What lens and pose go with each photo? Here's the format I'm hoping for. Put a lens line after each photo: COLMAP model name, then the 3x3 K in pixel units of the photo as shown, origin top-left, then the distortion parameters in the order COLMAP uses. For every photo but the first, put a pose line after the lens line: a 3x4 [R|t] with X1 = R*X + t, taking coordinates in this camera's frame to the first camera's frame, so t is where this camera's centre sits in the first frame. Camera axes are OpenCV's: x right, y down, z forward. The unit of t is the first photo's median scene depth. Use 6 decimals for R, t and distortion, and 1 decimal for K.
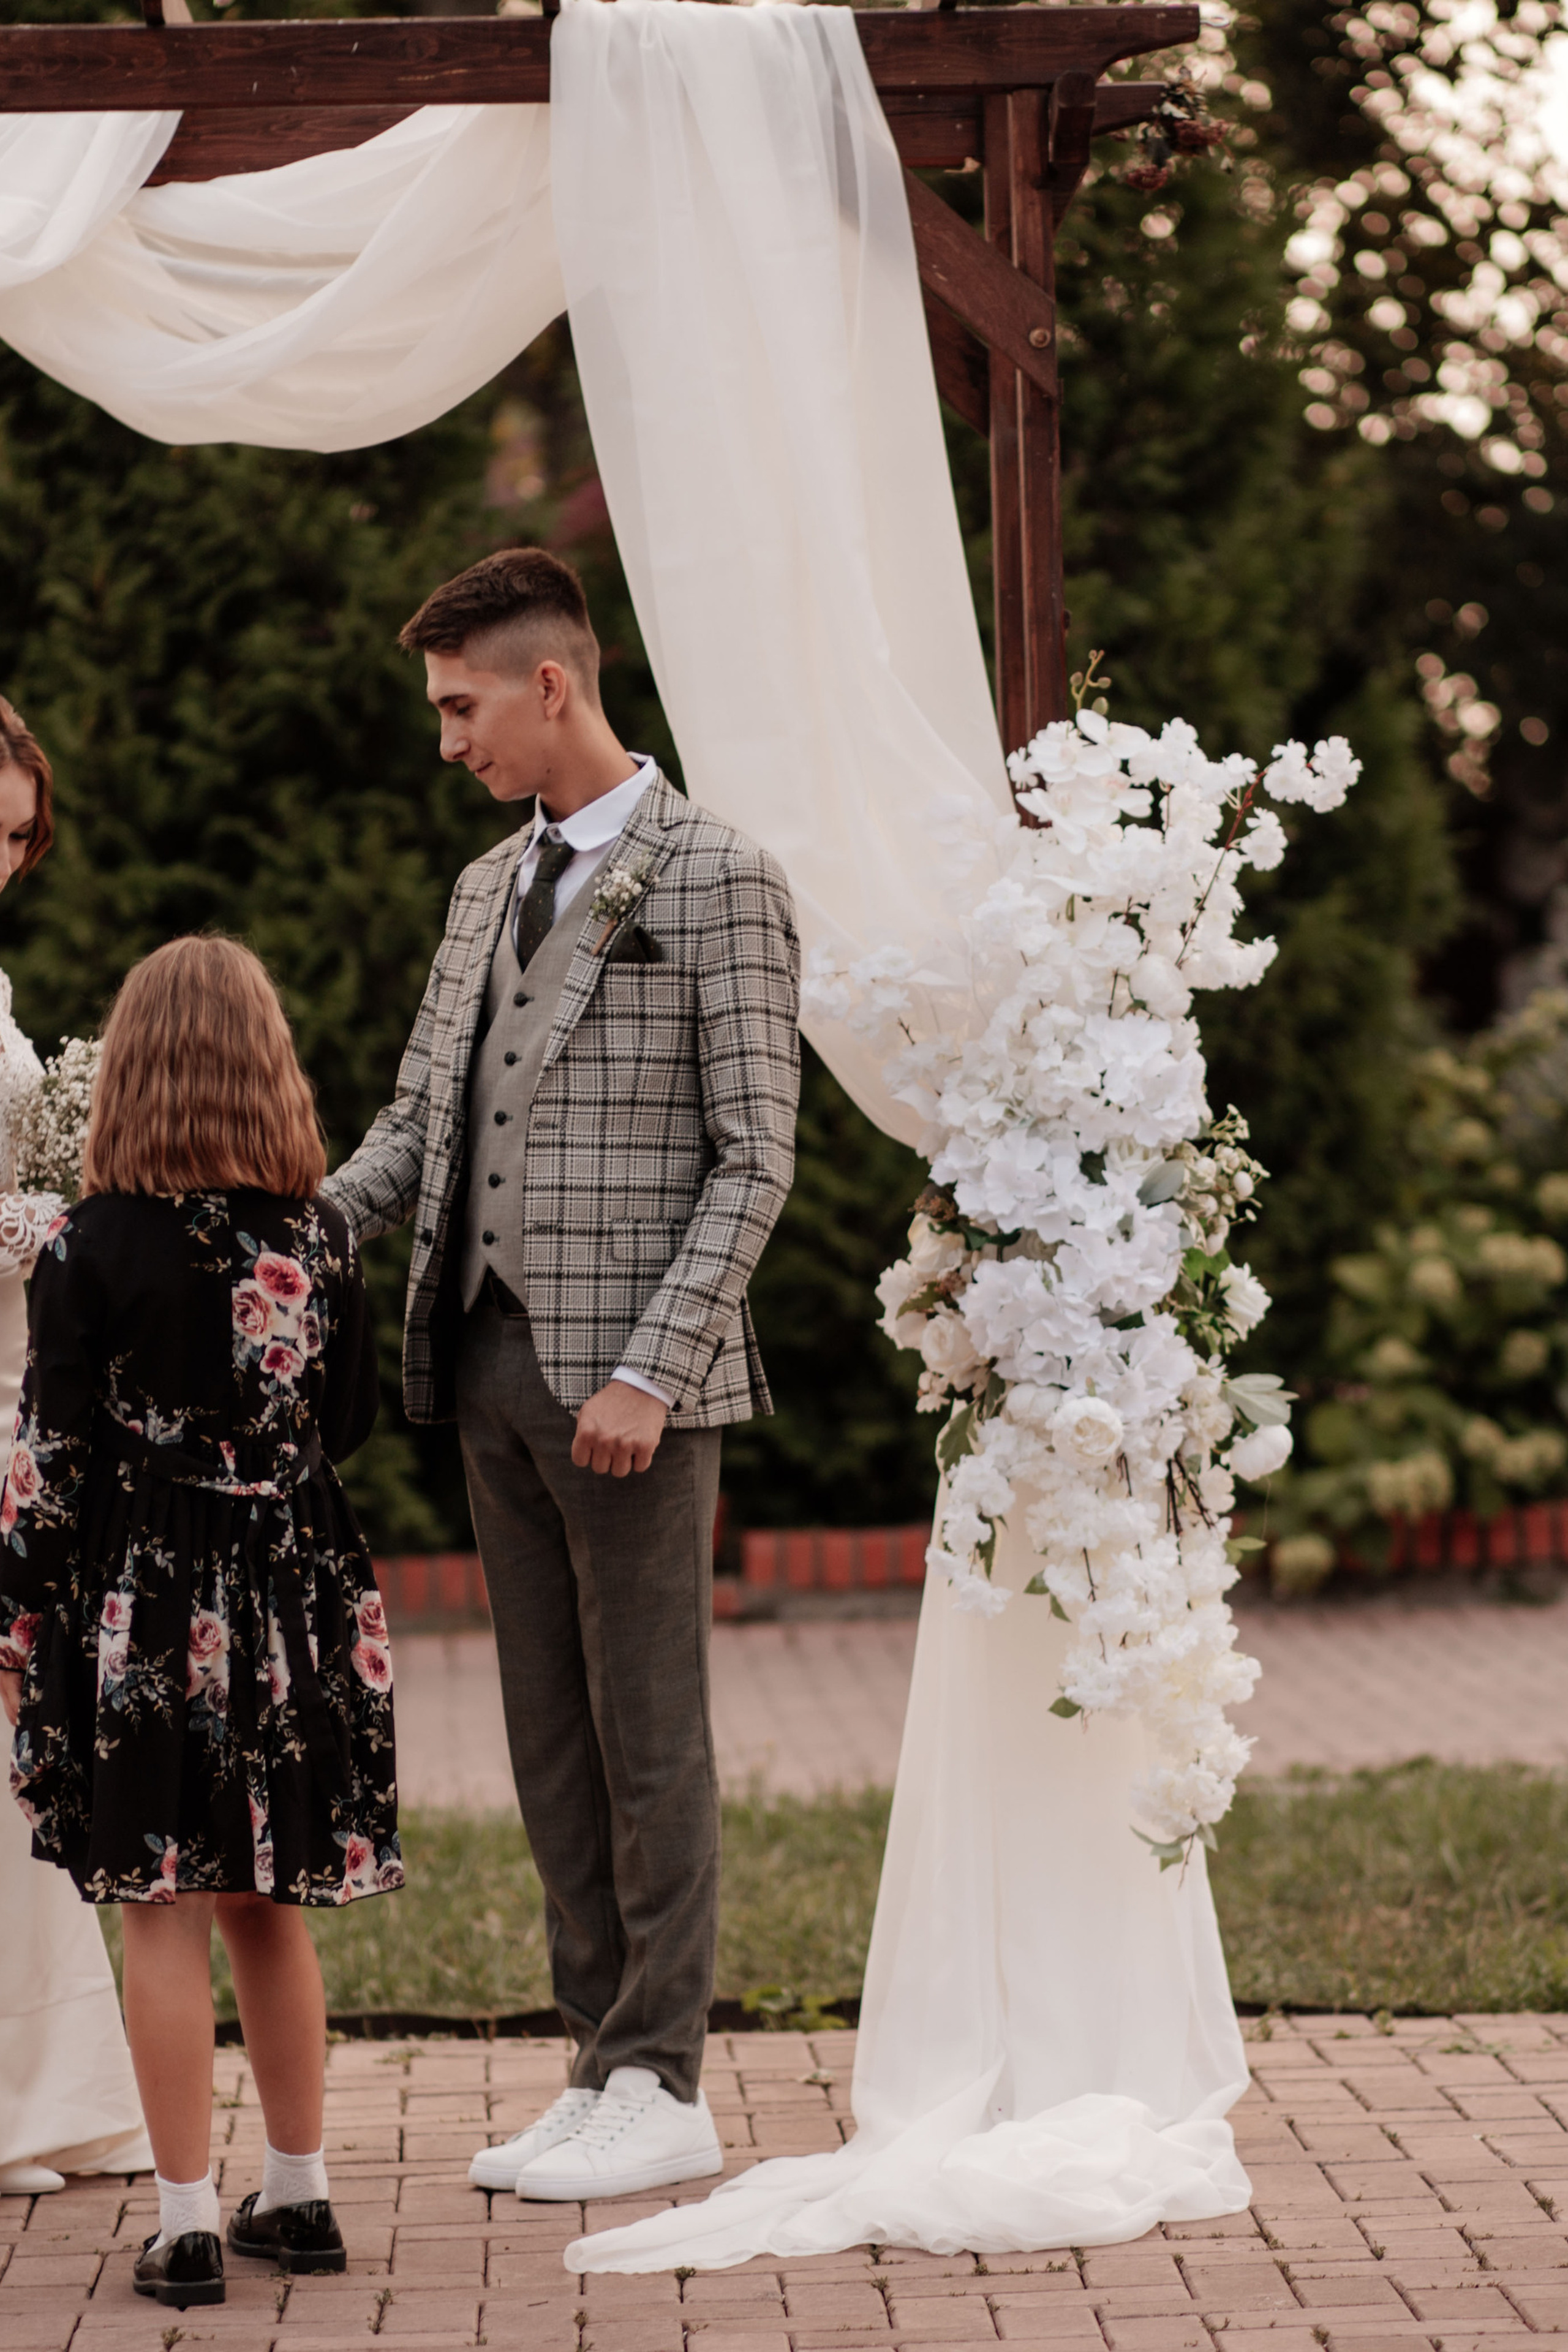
lens RADIAL K [[7267.7, 0, 784.0], [0, 7267.7, 1176.0], [0, 0, 1]] dist [-0.077113, -0.885998]
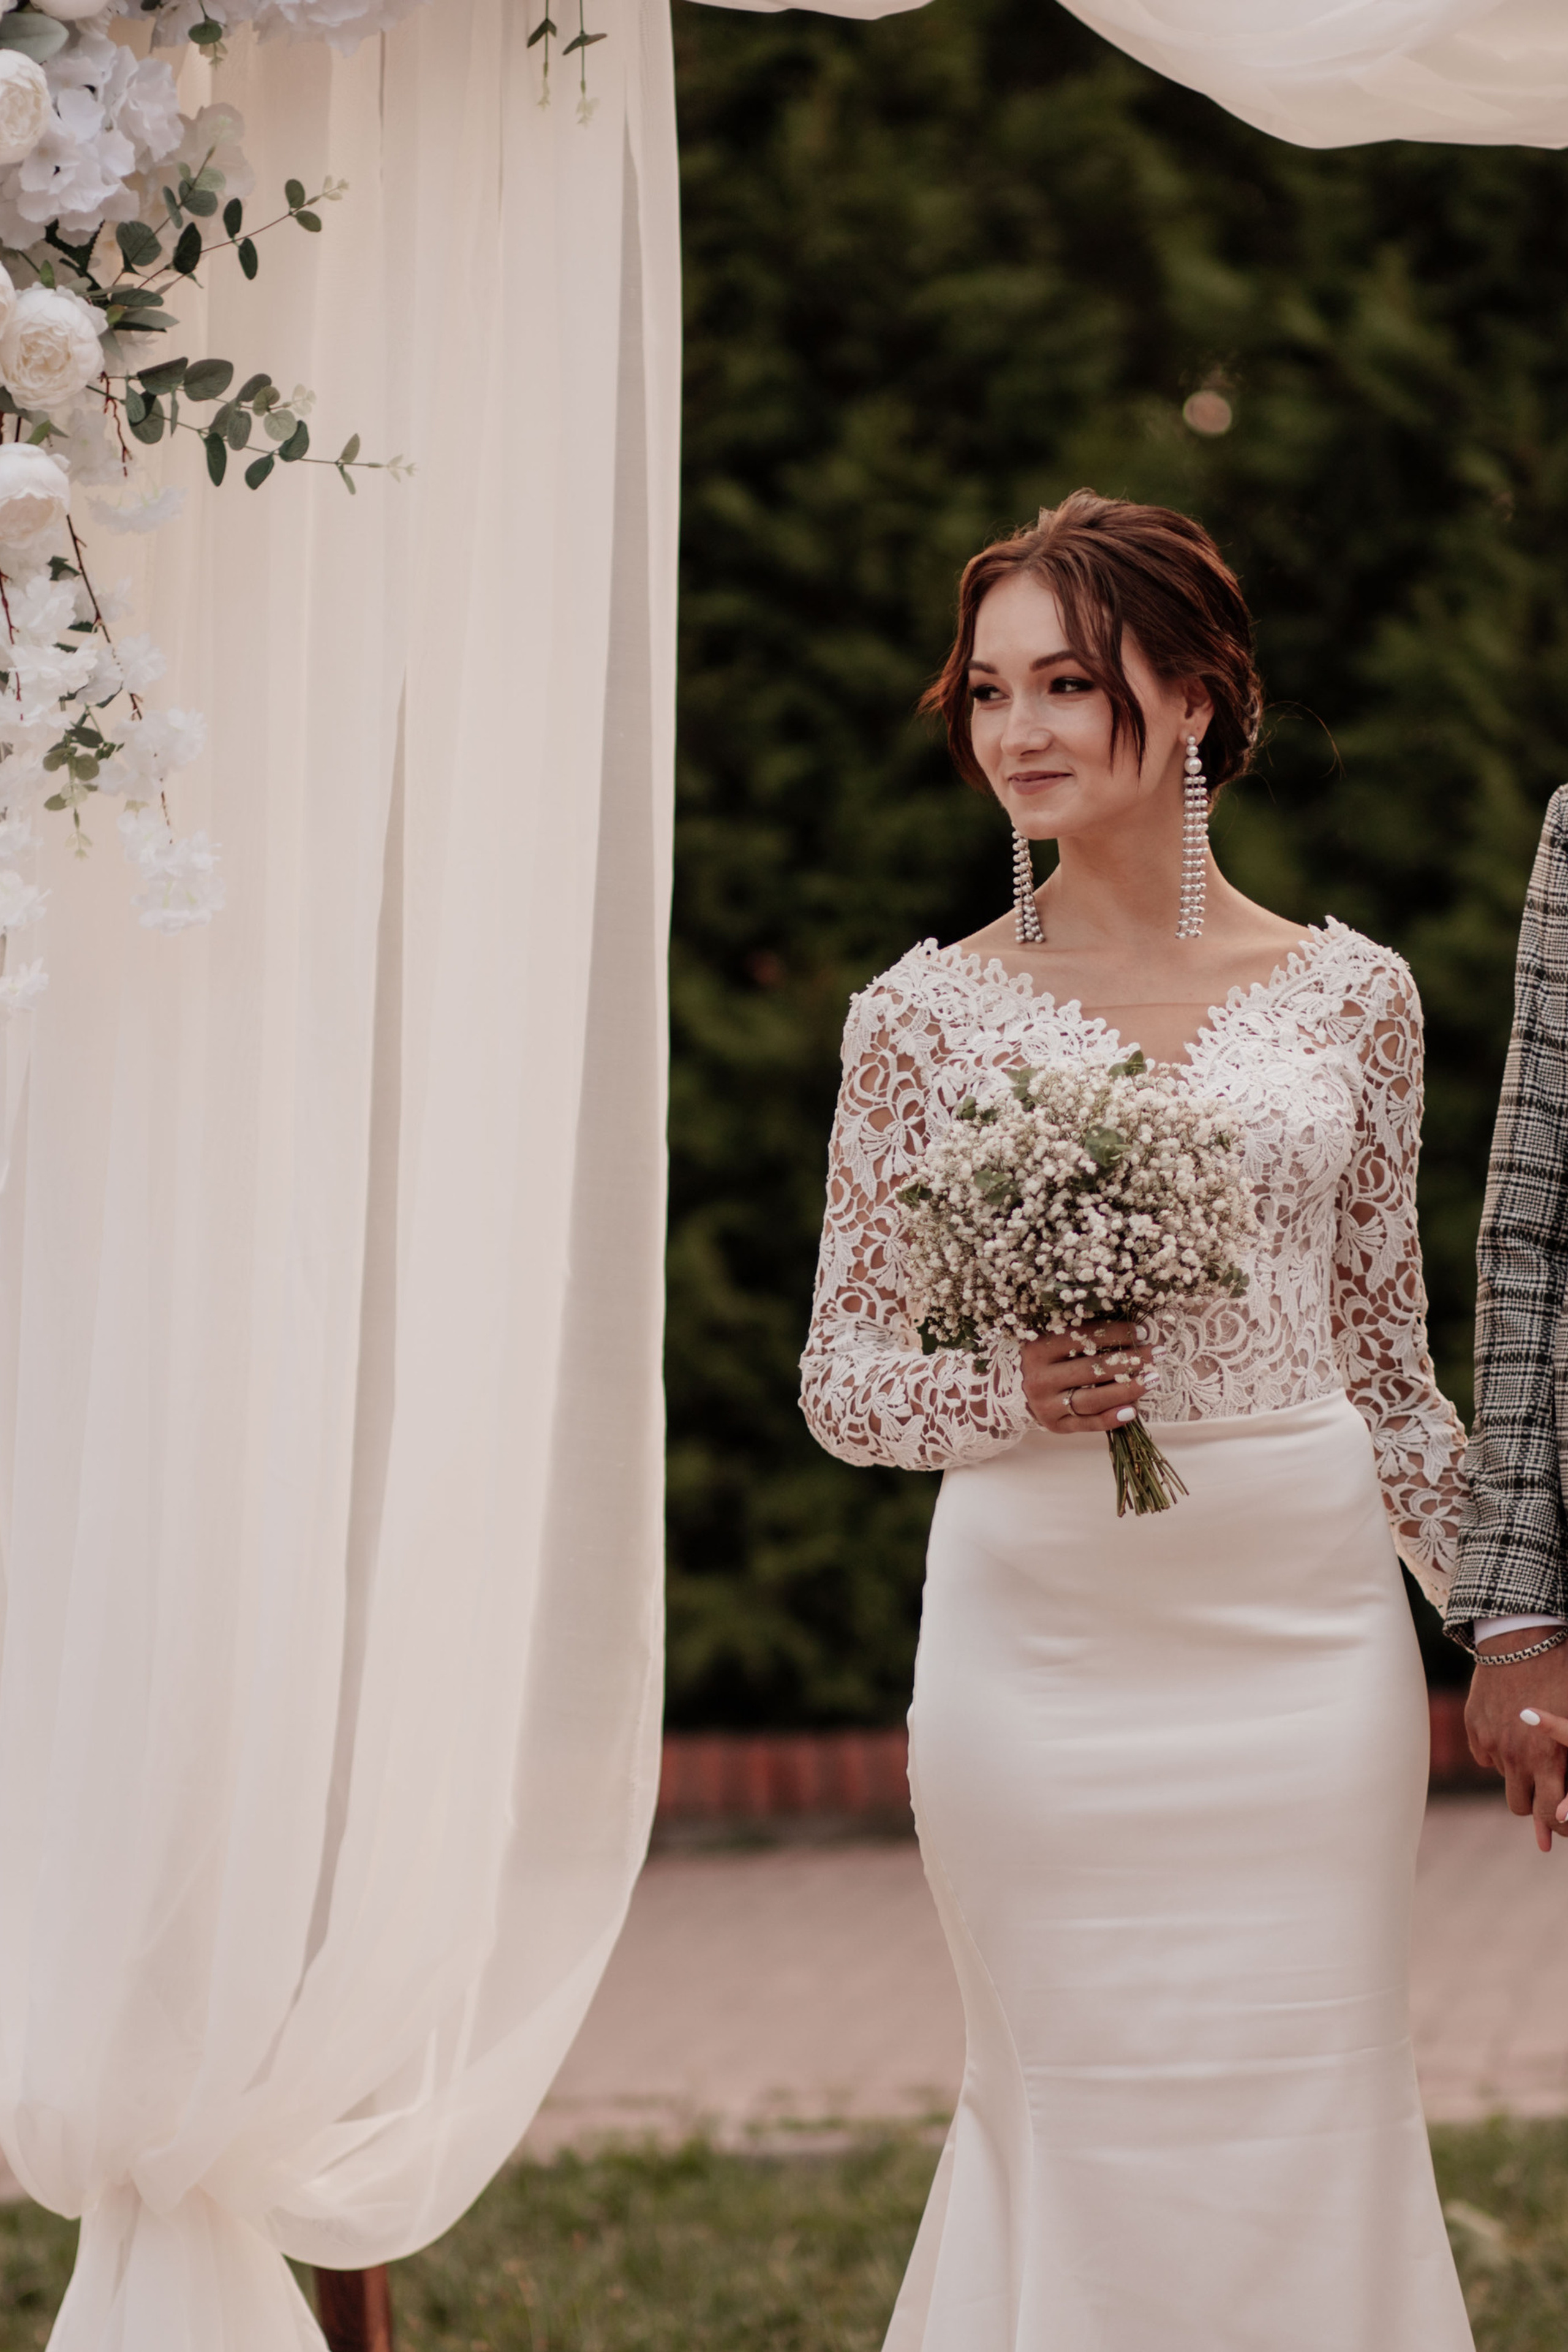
lens RADIAL K [[7428.5, 0, 784.0], [0, 7428.5, 1176.0], [0, 0, 1]] dist [-0.066398, 0.167935]
pose [[0.973796, -0.031555, -0.225222, 0.015121], [0.032990, 0.999452, 0.002609, -0.012336], [0.225016, -0.009971, 0.974304, 0.334425]]
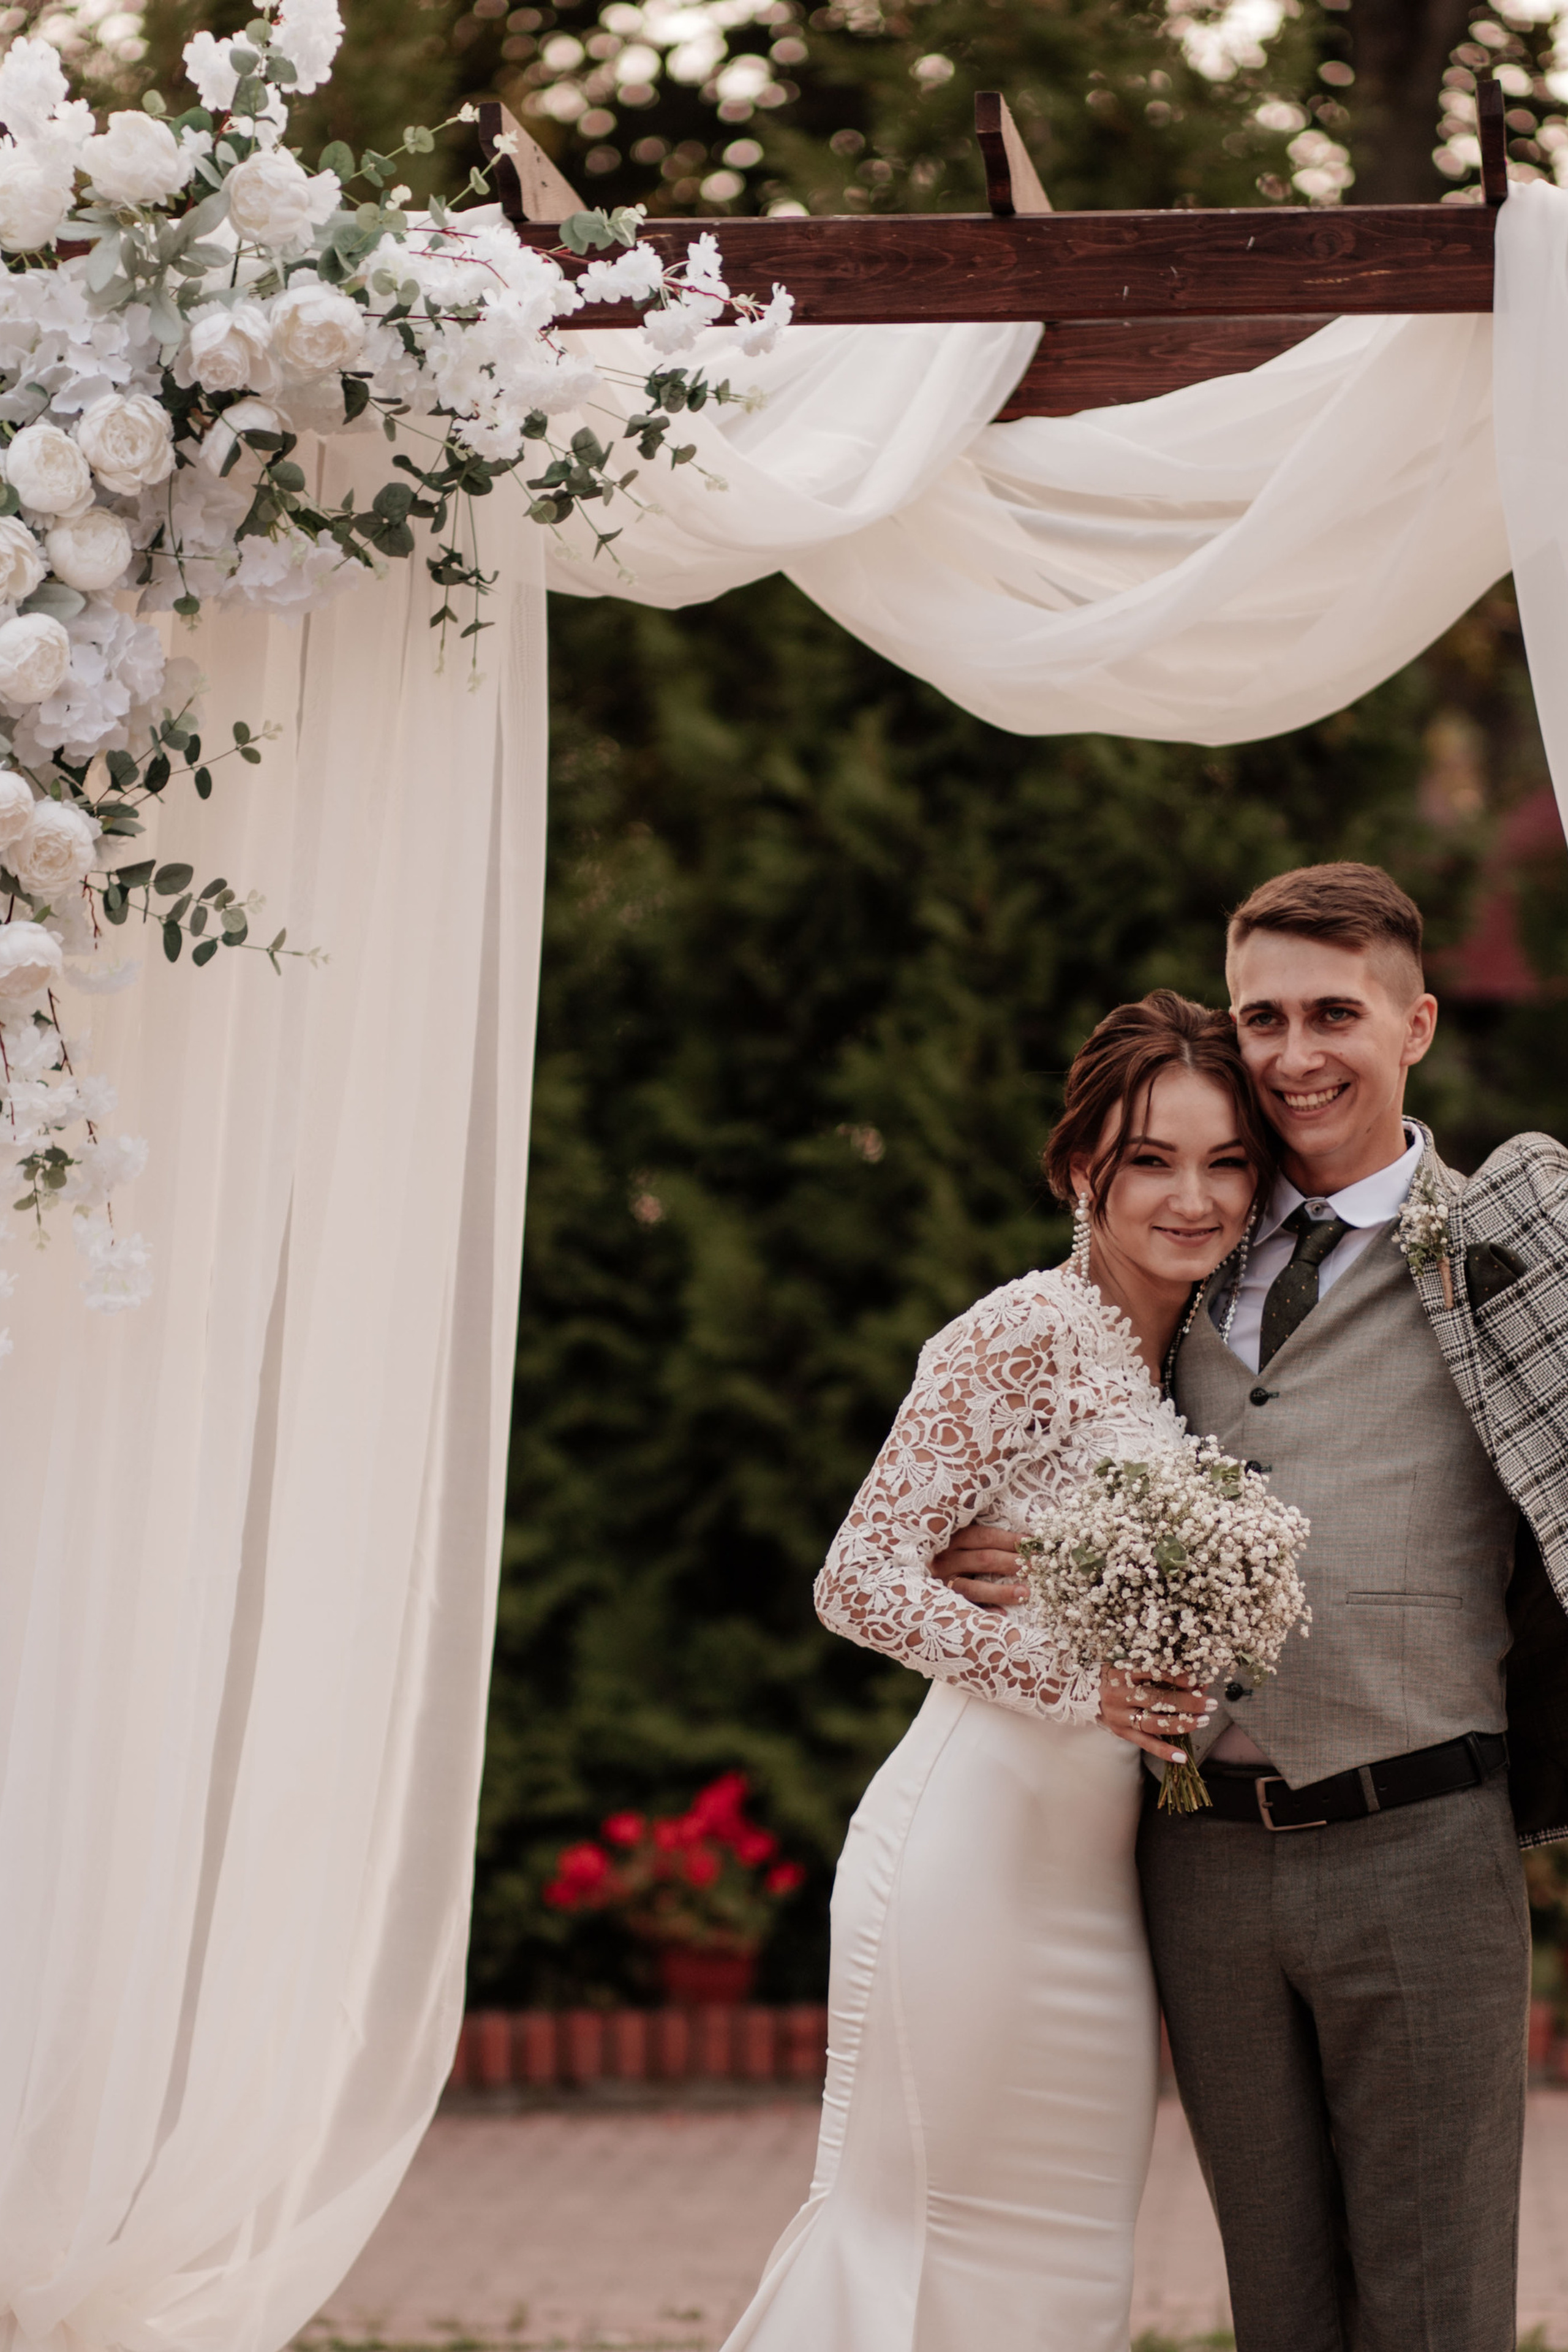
lens RADIAL K [[7428.5, 0, 784.0], [0, 7428.5, 1176.0], [0, 0, 1]] dist [-0.066398, 0.167935]
pose [[0.991945, 0.011859, -0.126117, -0.005086], [-0.017543, 0.998875, -0.044051, -0.013983], [0.125452, 0.045909, 0.991037, 0.169238]]
